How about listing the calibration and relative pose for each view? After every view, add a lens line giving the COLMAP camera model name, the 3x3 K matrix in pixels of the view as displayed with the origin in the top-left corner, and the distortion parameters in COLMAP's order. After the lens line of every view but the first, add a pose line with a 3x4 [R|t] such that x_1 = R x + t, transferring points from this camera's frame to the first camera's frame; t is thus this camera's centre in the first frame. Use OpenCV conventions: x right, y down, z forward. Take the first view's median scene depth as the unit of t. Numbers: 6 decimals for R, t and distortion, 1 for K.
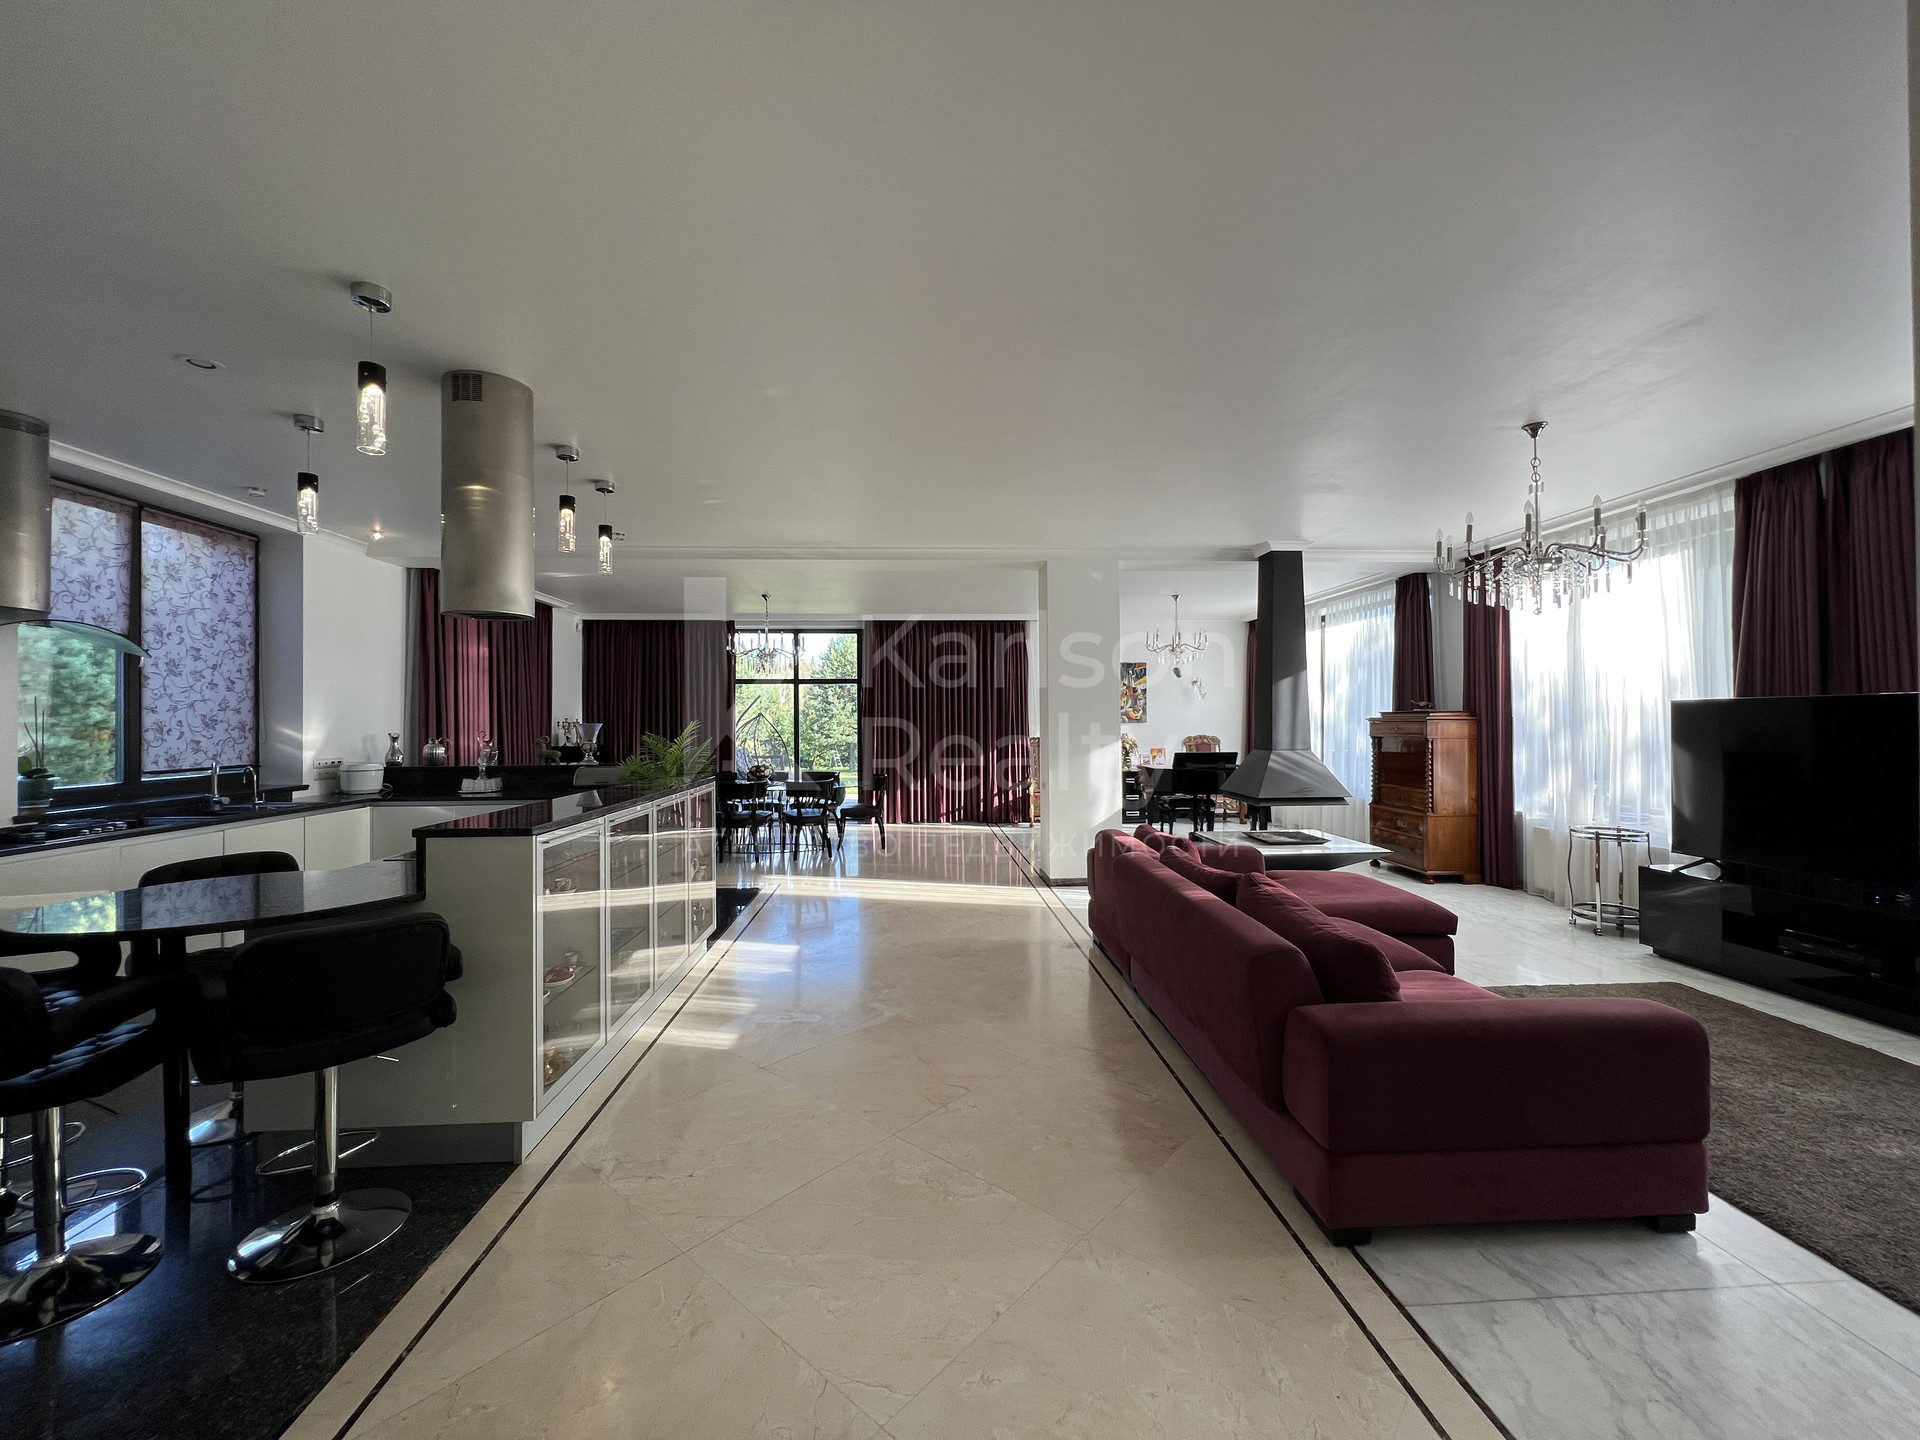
lens RADIAL K [[771.5, 0, 957.8], [0, 771.5, 718.0], [0, 0, 1]] dist [-0.003053, 0.000922]
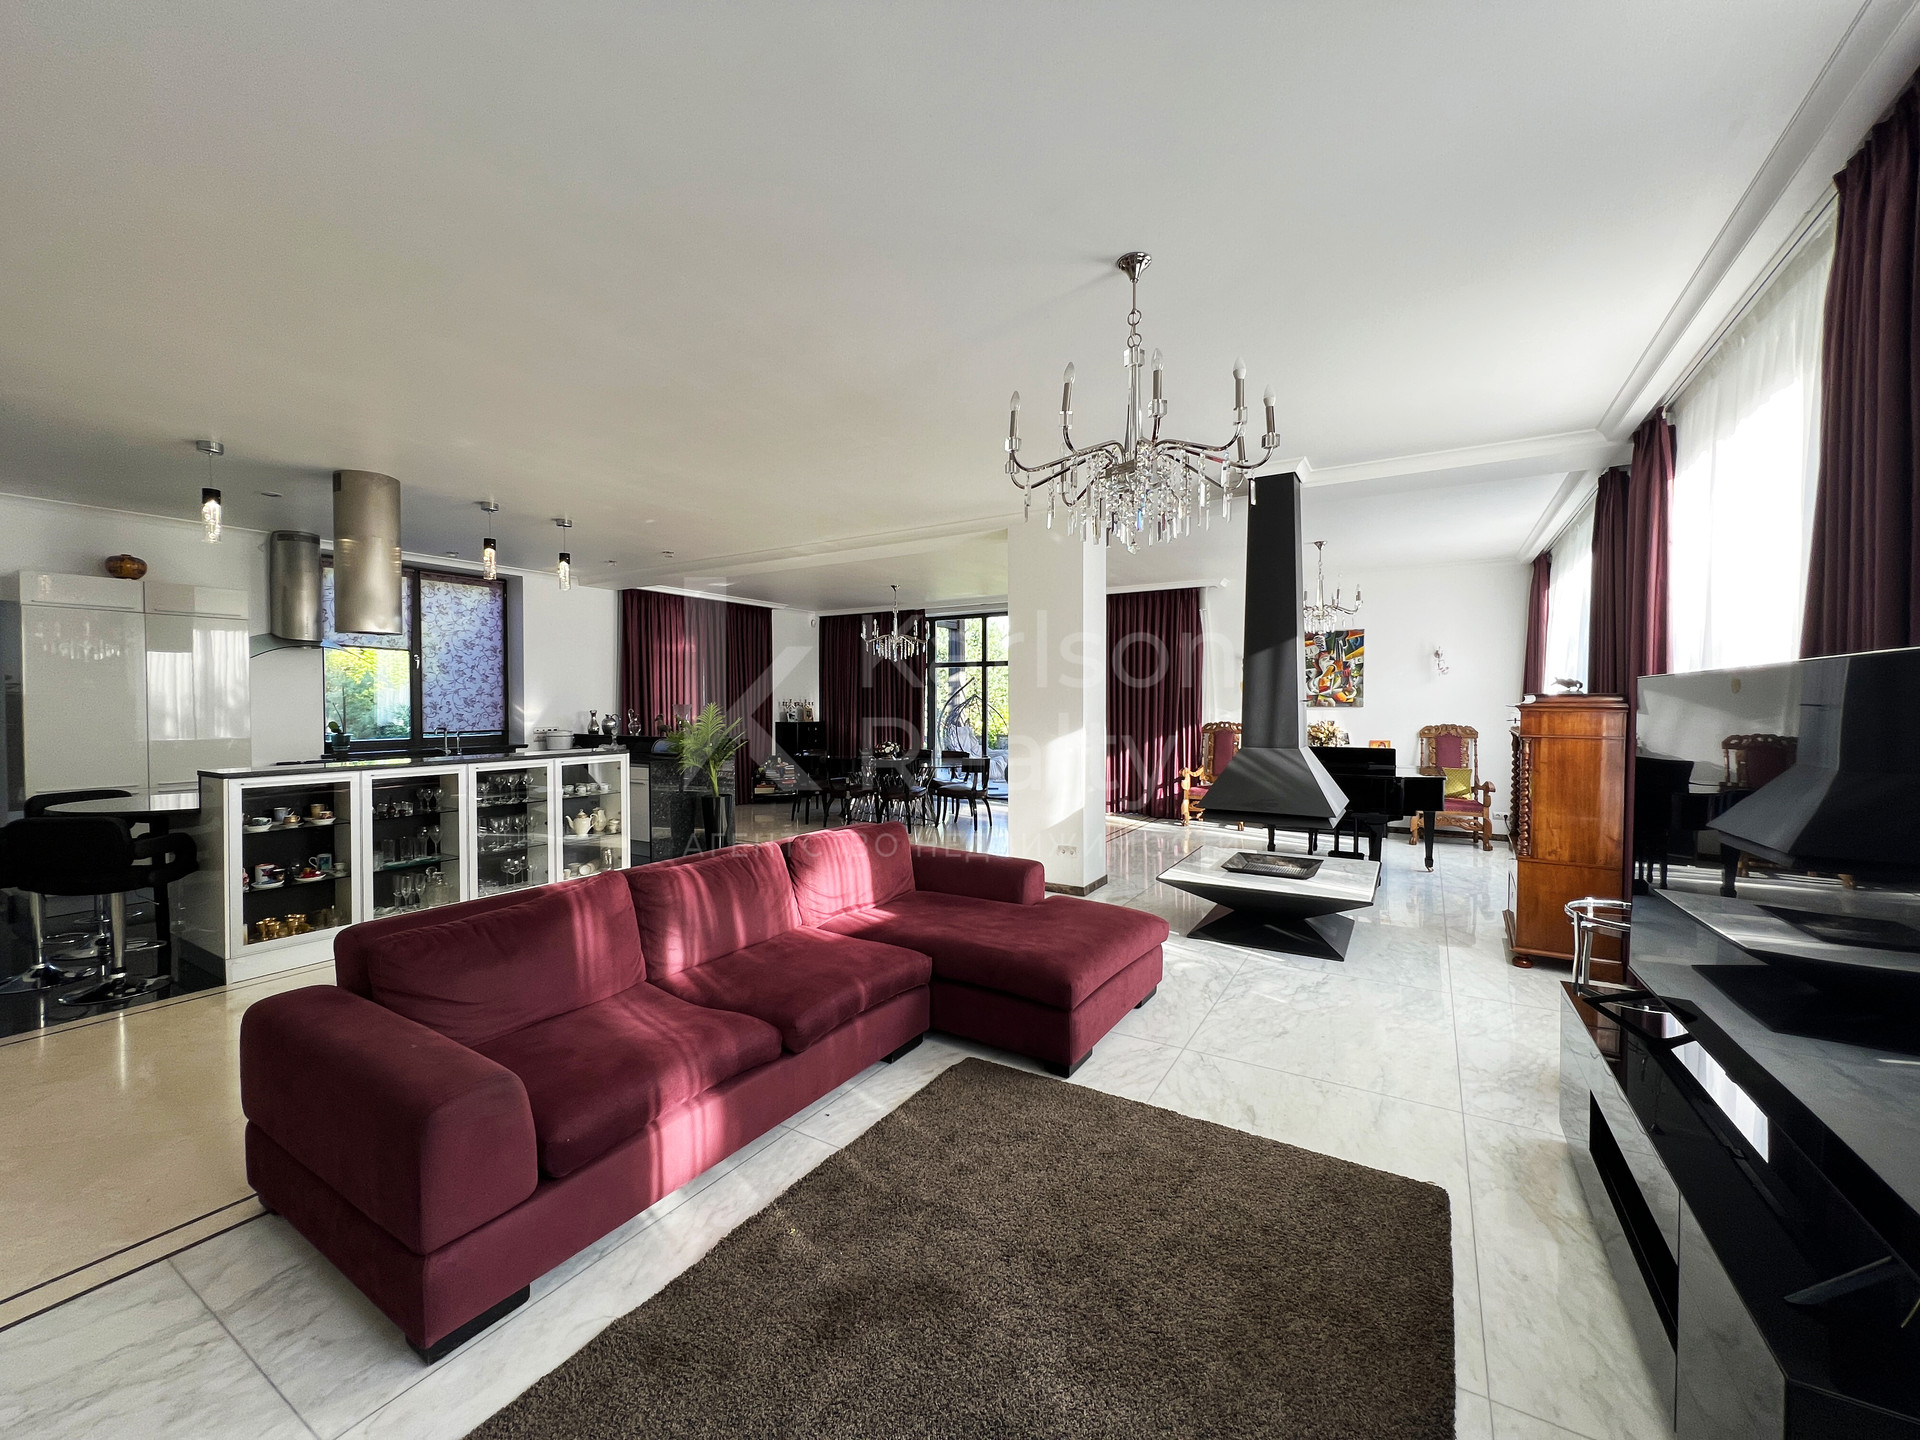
lens RADIAL K [[771.5, 0, 954.0], [0, 771.5, 714.5], [0, 0, 1]] dist [-0.003053, 0.000922]
pose [[0.818138, 0.013780, -0.574857, 0.666710], [-0.001370, 0.999757, 0.022014, -0.005149], [0.575021, -0.017223, 0.817958, 0.245918]]
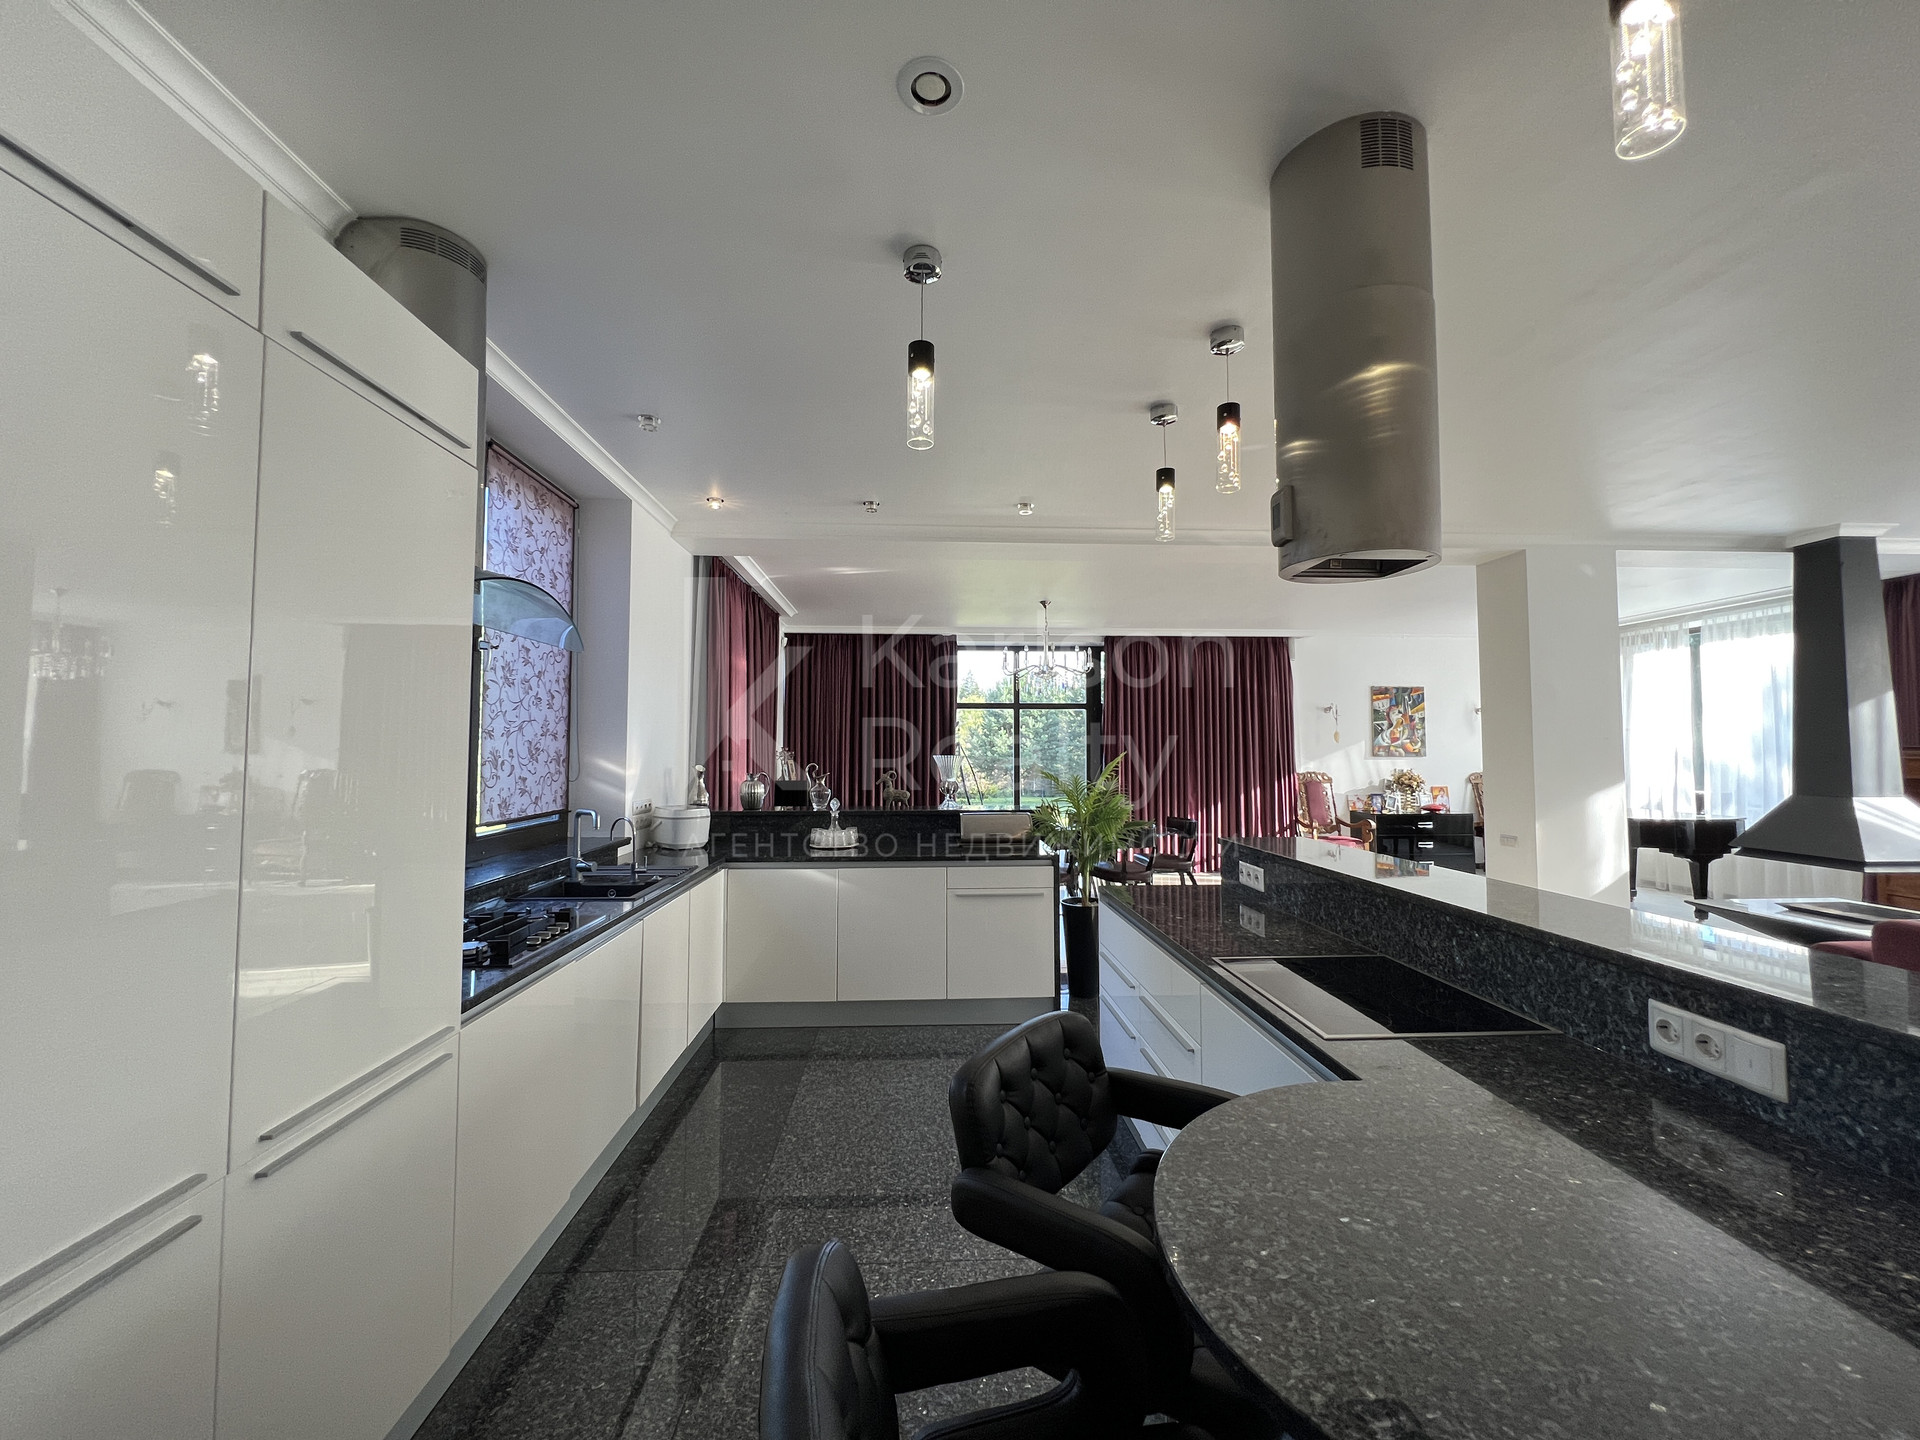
lens RADIAL K [[771.5, 0, 957.2], [0, 771.5, 722.0], [0, 0, 1]] dist [-0.003053, 0.000922]
pose [[0.999952, 0.004937, -0.008455, -0.509091], [-0.005228, 0.999383, -0.034737, 0.000648], [0.008278, 0.034779, 0.999361, 0.256227]]
